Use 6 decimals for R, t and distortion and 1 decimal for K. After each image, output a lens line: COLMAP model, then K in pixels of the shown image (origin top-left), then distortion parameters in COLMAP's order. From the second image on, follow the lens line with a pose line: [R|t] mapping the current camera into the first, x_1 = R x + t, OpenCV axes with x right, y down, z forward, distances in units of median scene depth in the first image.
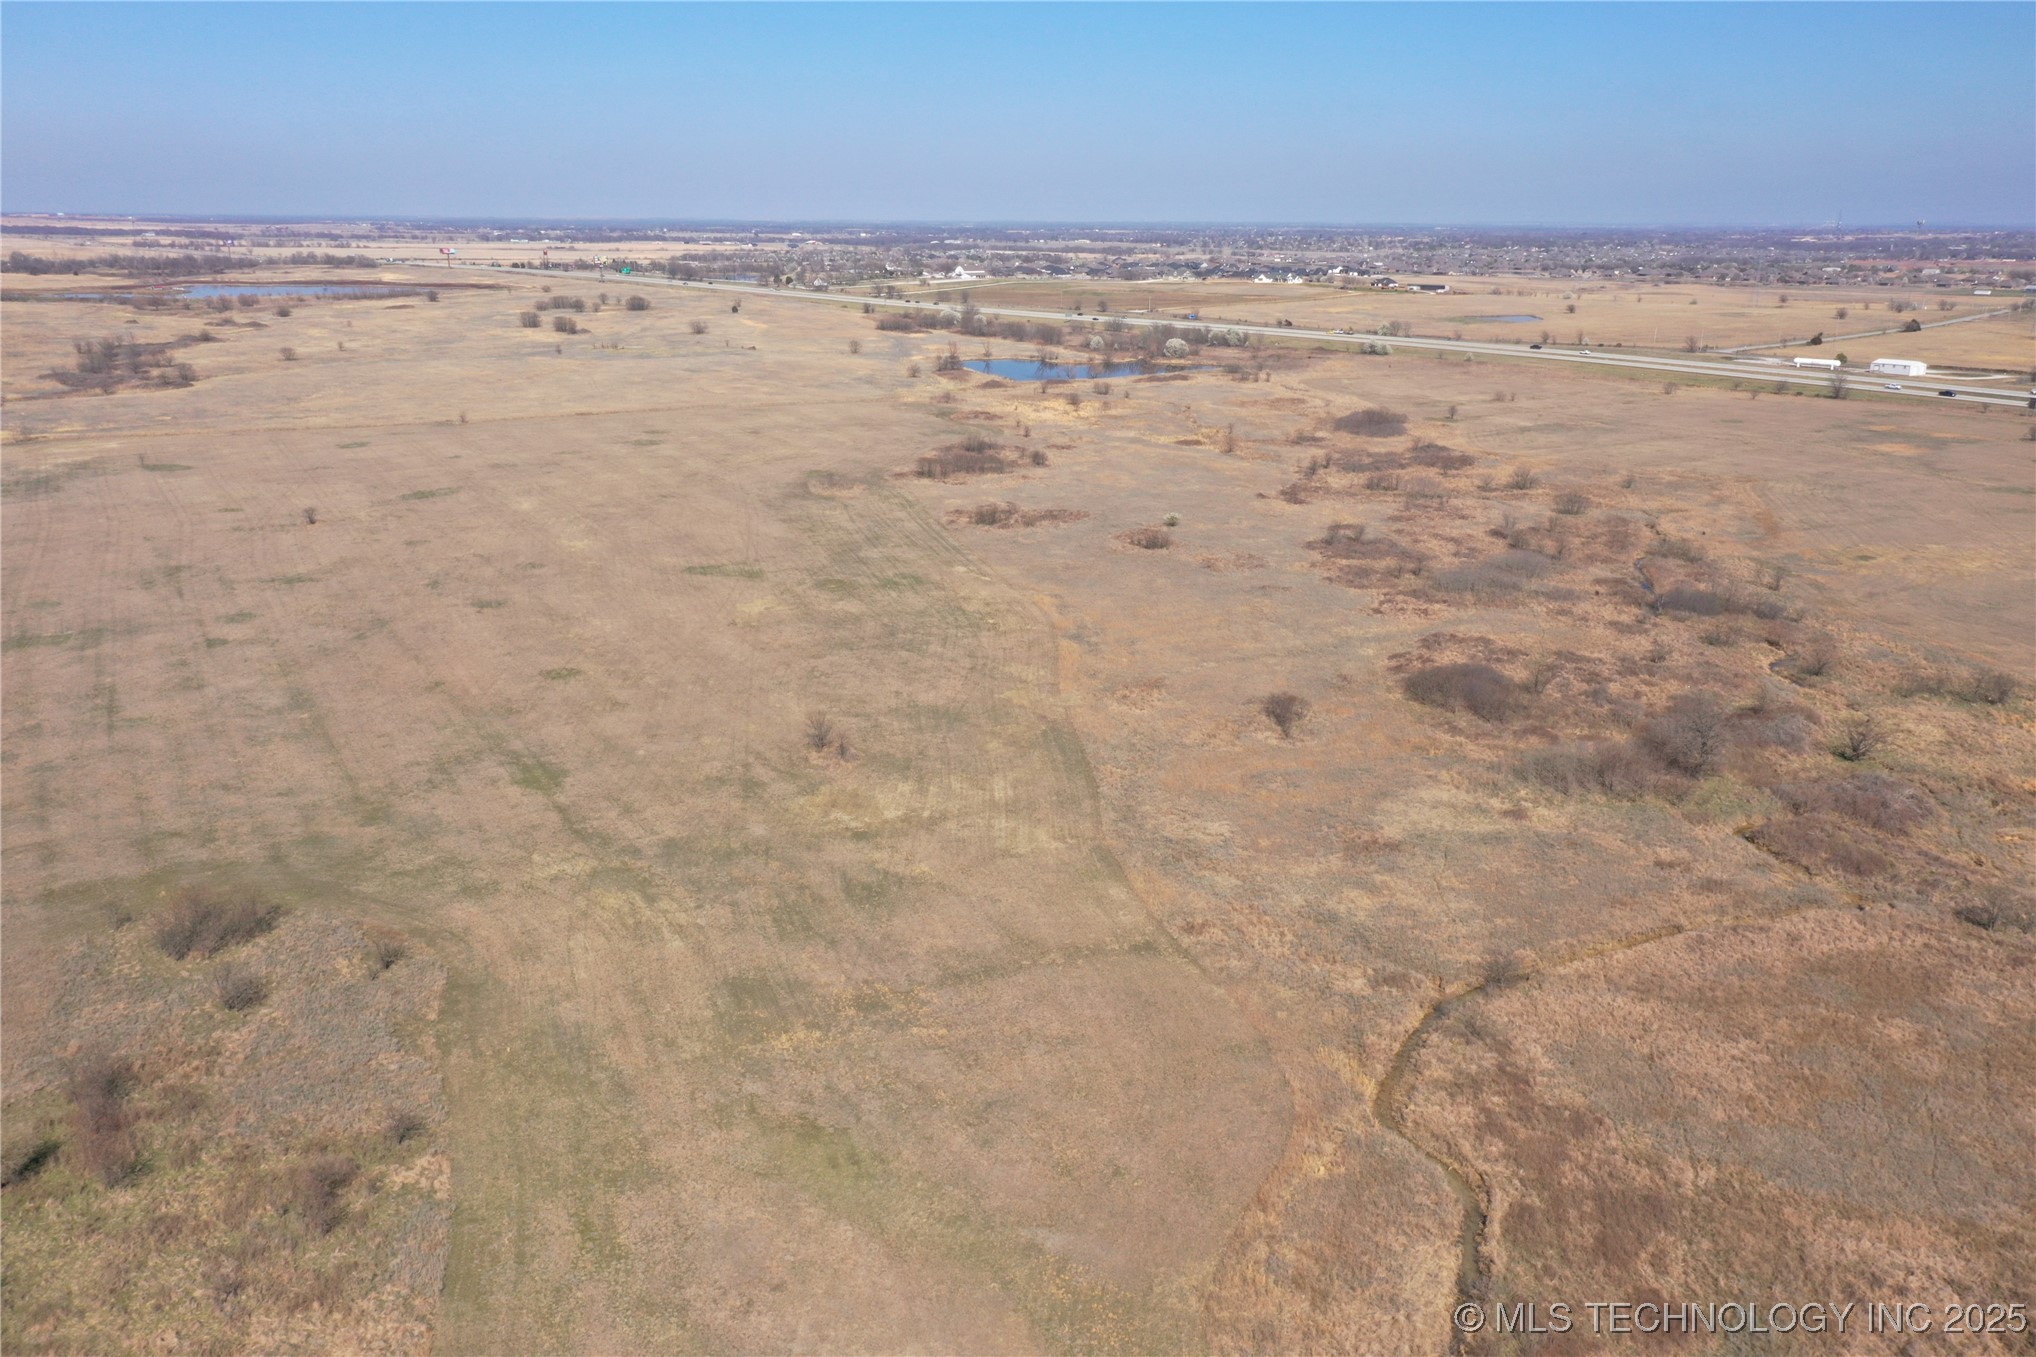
lens RADIAL K [[1625.6, 0, 1010.8], [0, 1625.6, 682.7], [0, 0, 1]] dist [0.008588, -0.004862]
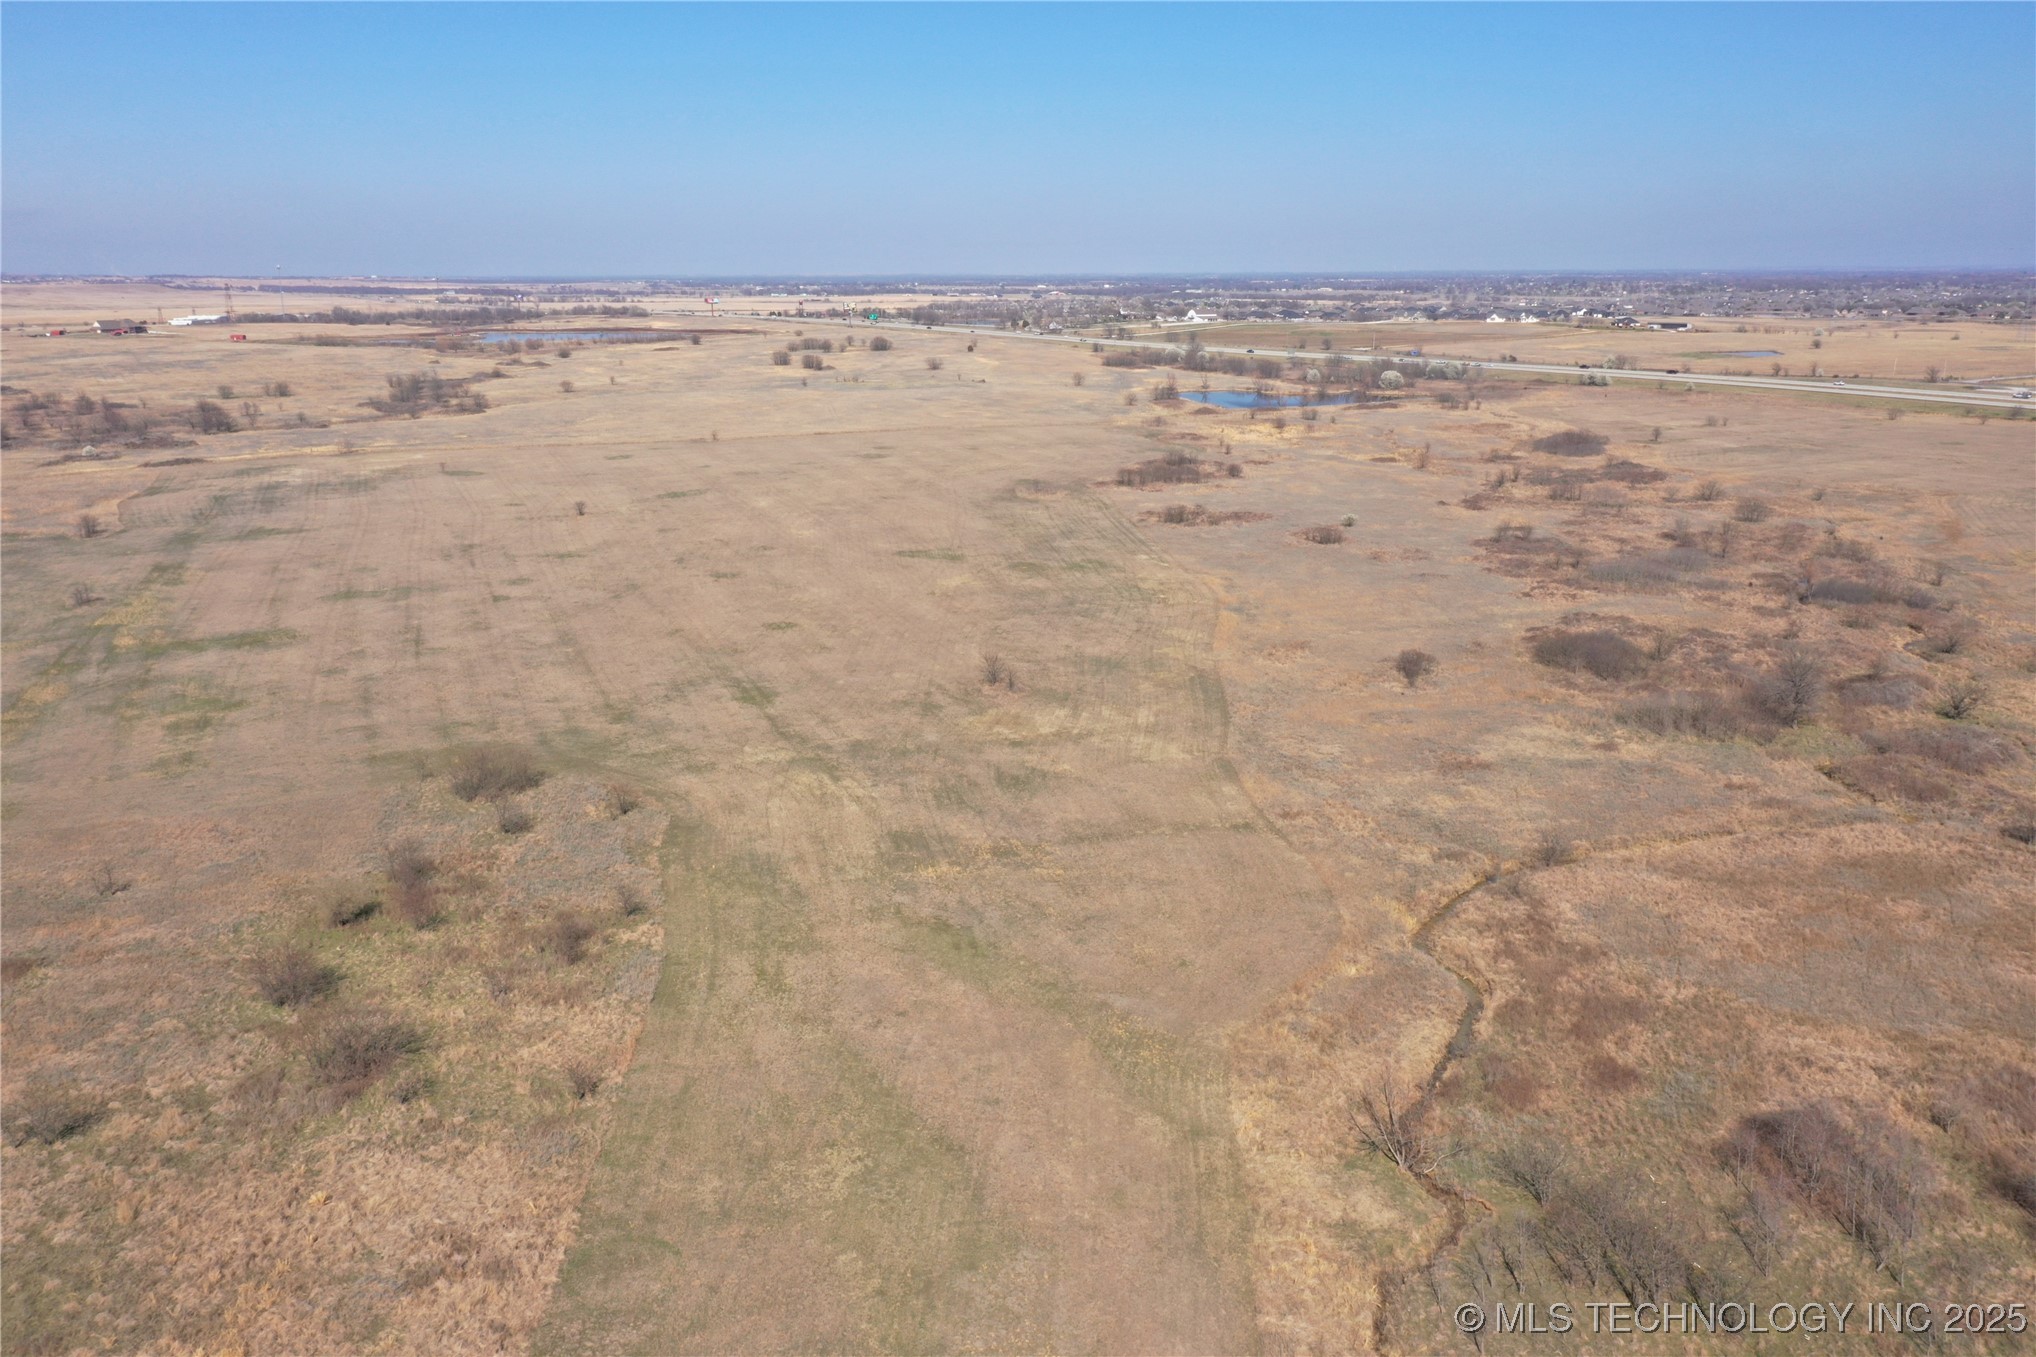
lens RADIAL K [[1625.6, 0, 1023.1], [0, 1625.6, 674.9], [0, 0, 1]] dist [0.008588, -0.004862]
pose [[0.990125, 0.020263, -0.138718, 0.061435], [-0.025179, 0.999112, -0.033778, 0.069658], [0.137910, 0.036937, 0.989756, -0.134178]]
